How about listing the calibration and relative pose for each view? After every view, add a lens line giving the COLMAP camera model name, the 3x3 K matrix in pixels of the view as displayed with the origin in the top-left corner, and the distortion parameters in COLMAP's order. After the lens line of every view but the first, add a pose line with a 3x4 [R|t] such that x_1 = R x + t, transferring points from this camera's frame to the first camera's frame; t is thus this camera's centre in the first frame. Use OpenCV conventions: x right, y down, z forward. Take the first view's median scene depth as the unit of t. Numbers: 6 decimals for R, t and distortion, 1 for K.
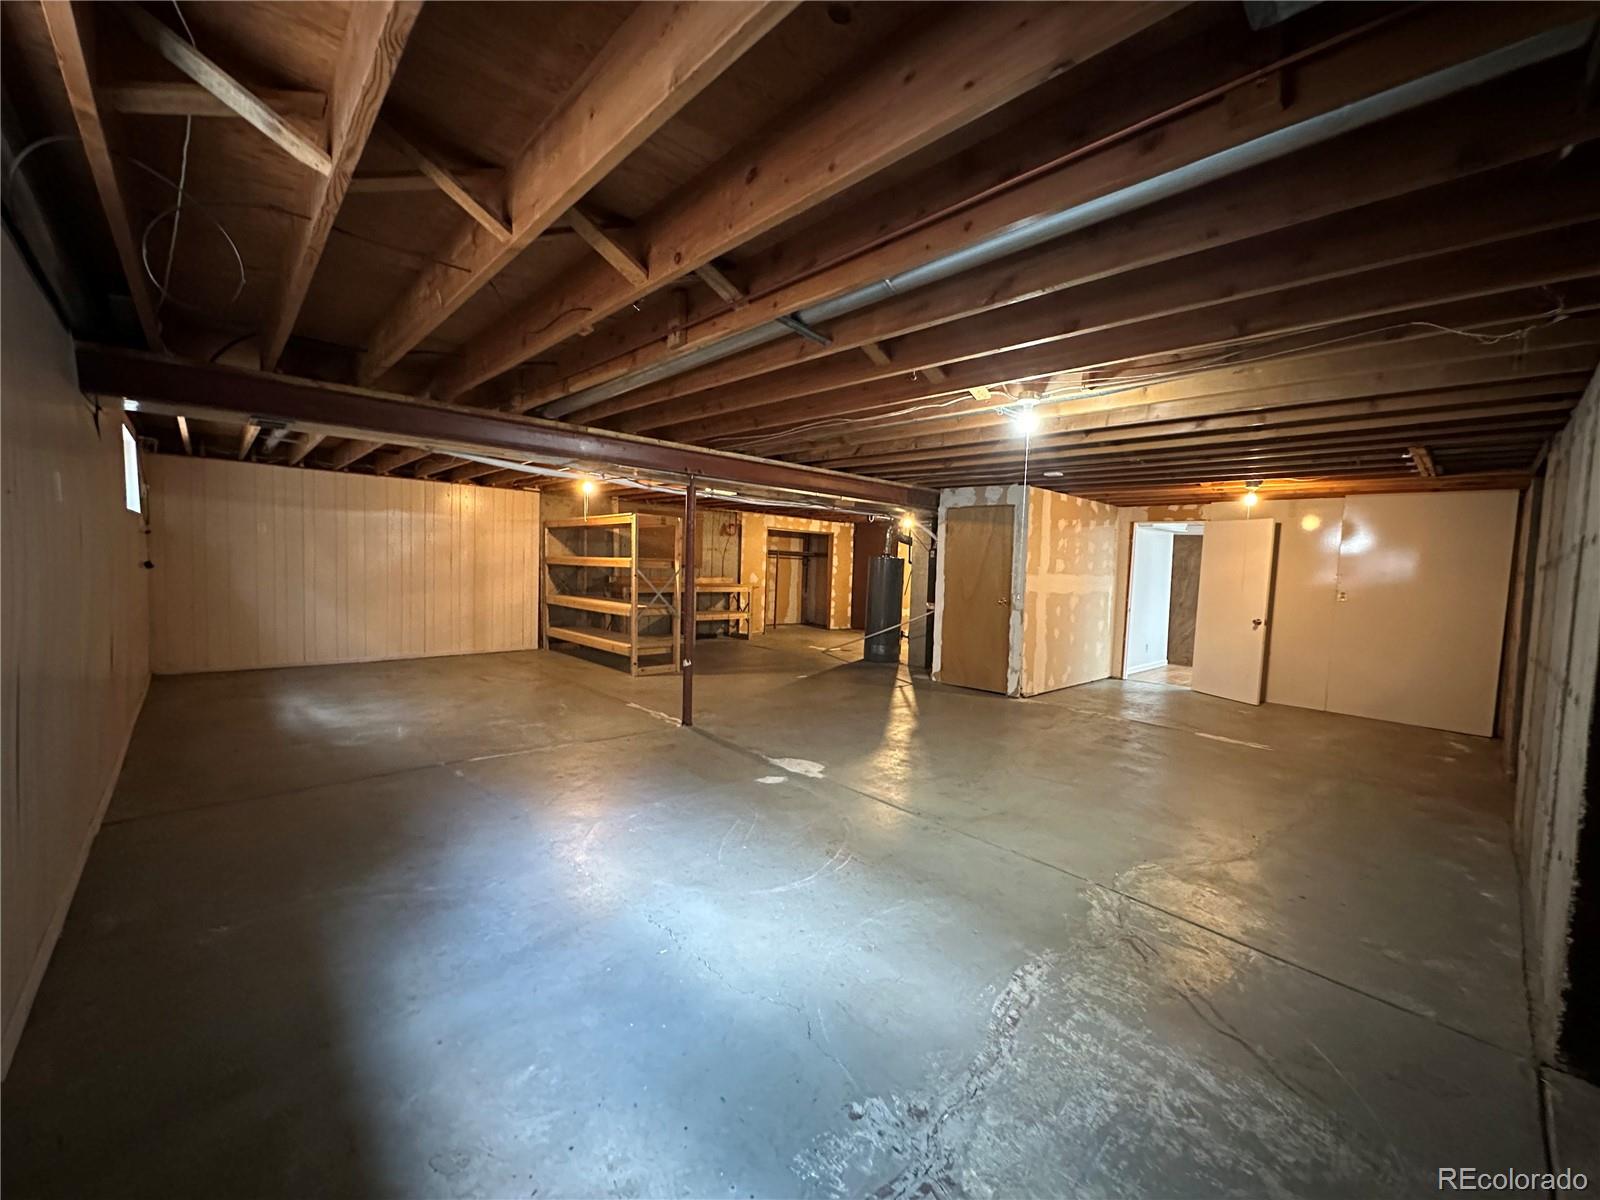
lens RADIAL K [[638.1, 0, 799.3], [0, 638.1, 599.1], [0, 0, 1]] dist [0.001858, -0.000144]
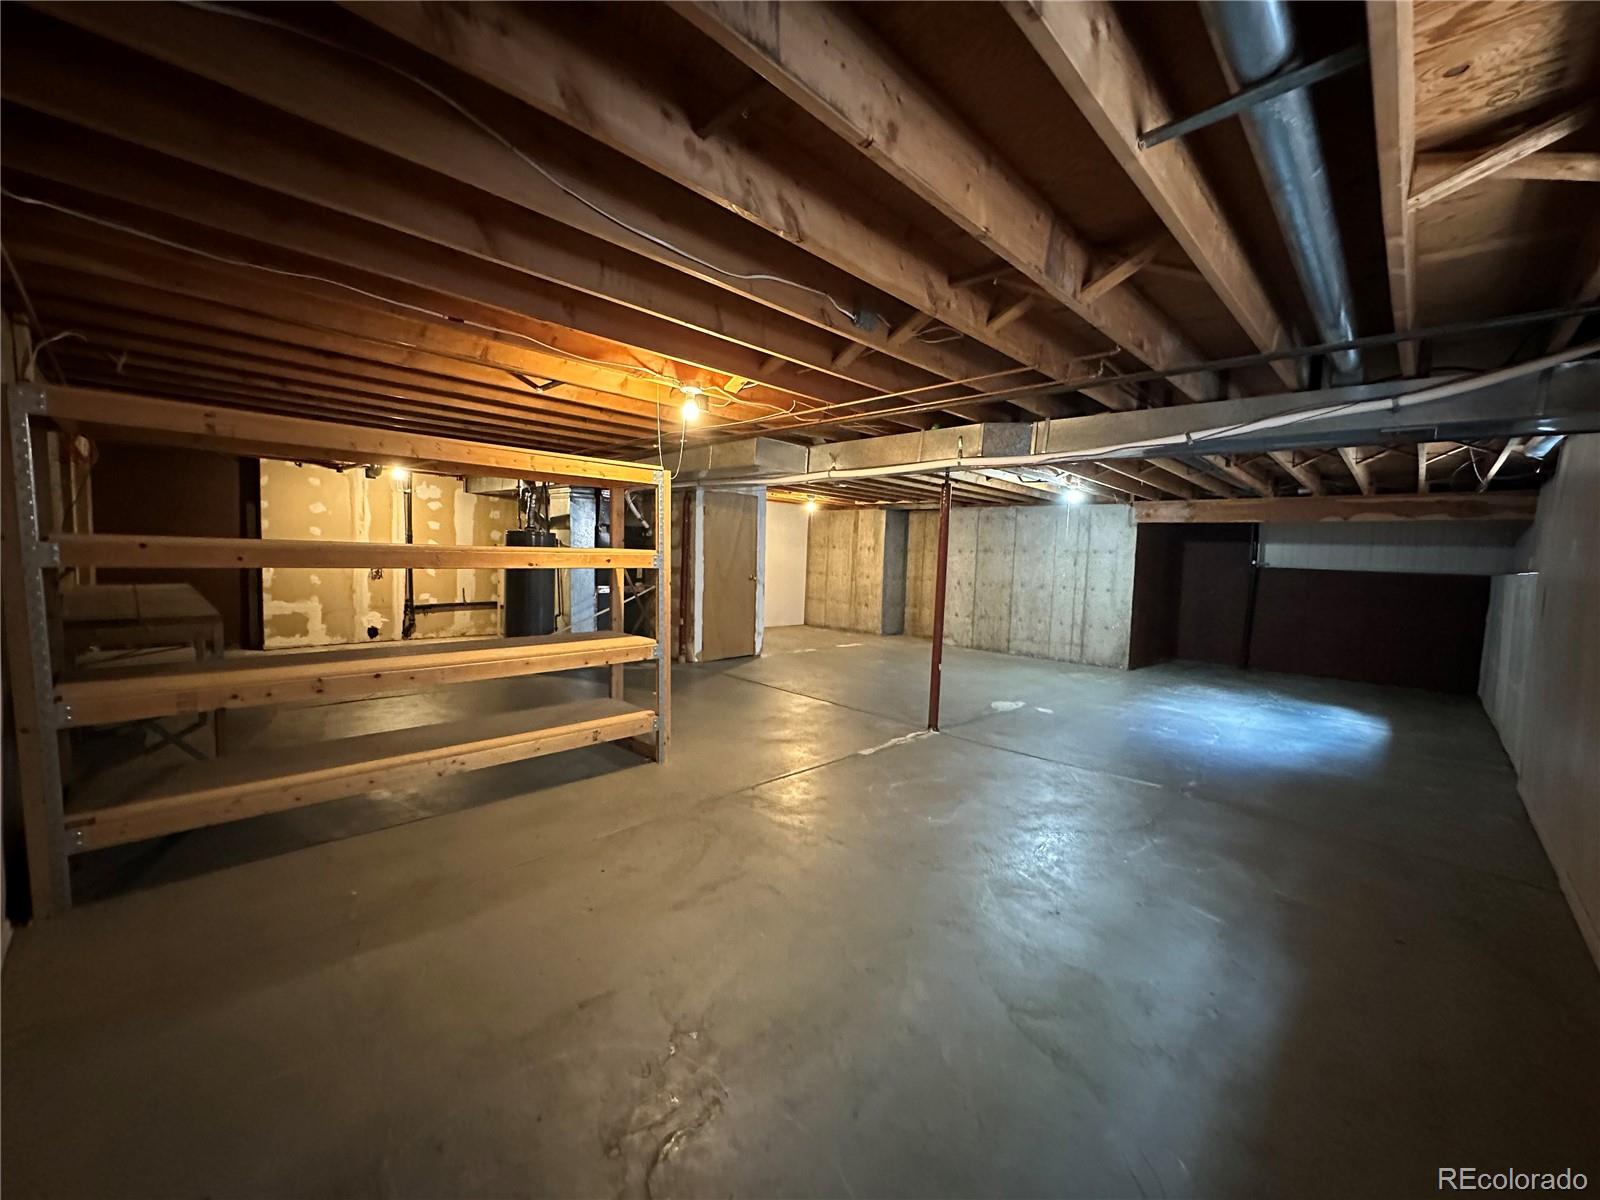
lens RADIAL K [[638.1, 0, 799.2], [0, 638.1, 601.8], [0, 0, 1]] dist [0.001858, -0.000144]
pose [[-0.053025, -0.113129, 0.992164, -0.858062], [0.029203, 0.992962, 0.114781, -0.084534], [-0.998166, 0.035060, -0.049348, 0.969106]]
